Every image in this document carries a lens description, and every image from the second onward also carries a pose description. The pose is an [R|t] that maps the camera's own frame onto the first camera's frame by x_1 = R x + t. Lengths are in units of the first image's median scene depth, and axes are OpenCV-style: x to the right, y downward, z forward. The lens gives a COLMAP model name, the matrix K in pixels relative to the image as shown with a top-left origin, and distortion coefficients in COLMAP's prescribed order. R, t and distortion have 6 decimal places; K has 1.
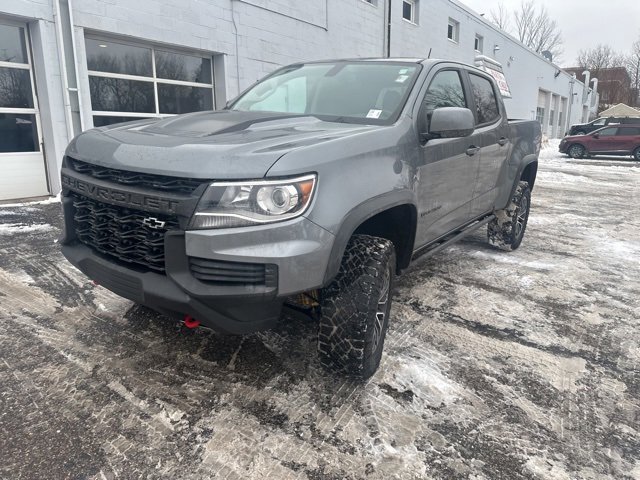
lens RADIAL K [[452.2, 0, 323.2], [0, 452.2, 233.3], [0, 0, 1]] dist [0.021402, -0.026970]
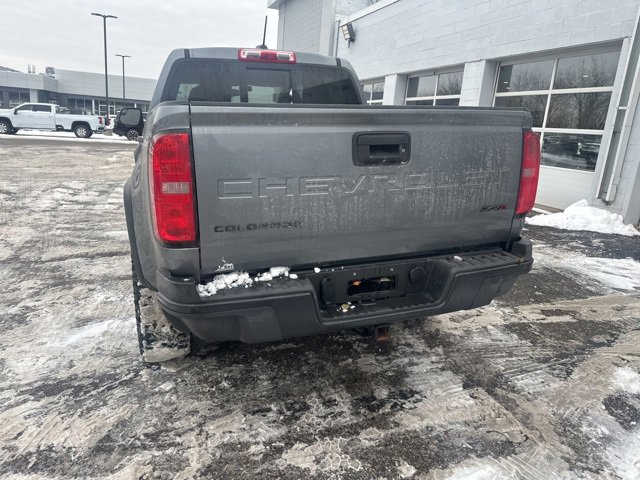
lens RADIAL K [[452.2, 0, 322.4], [0, 452.2, 235.9], [0, 0, 1]] dist [0.021402, -0.026970]
pose [[-0.552376, 0.157142, -0.818650, 1.286428], [-0.248057, 0.906595, 0.341398, -0.571435], [0.795832, 0.391652, -0.461801, 2.414774]]
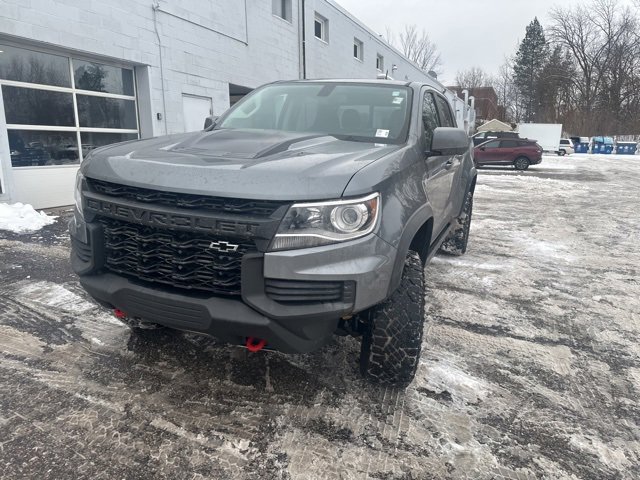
lens RADIAL K [[452.2, 0, 322.9], [0, 452.2, 231.6], [0, 0, 1]] dist [0.021402, -0.026970]
pose [[0.975587, -0.043903, 0.215181, -0.251563], [0.050253, 0.998445, -0.024123, -0.014102], [-0.213787, 0.034348, 0.976276, 0.003336]]
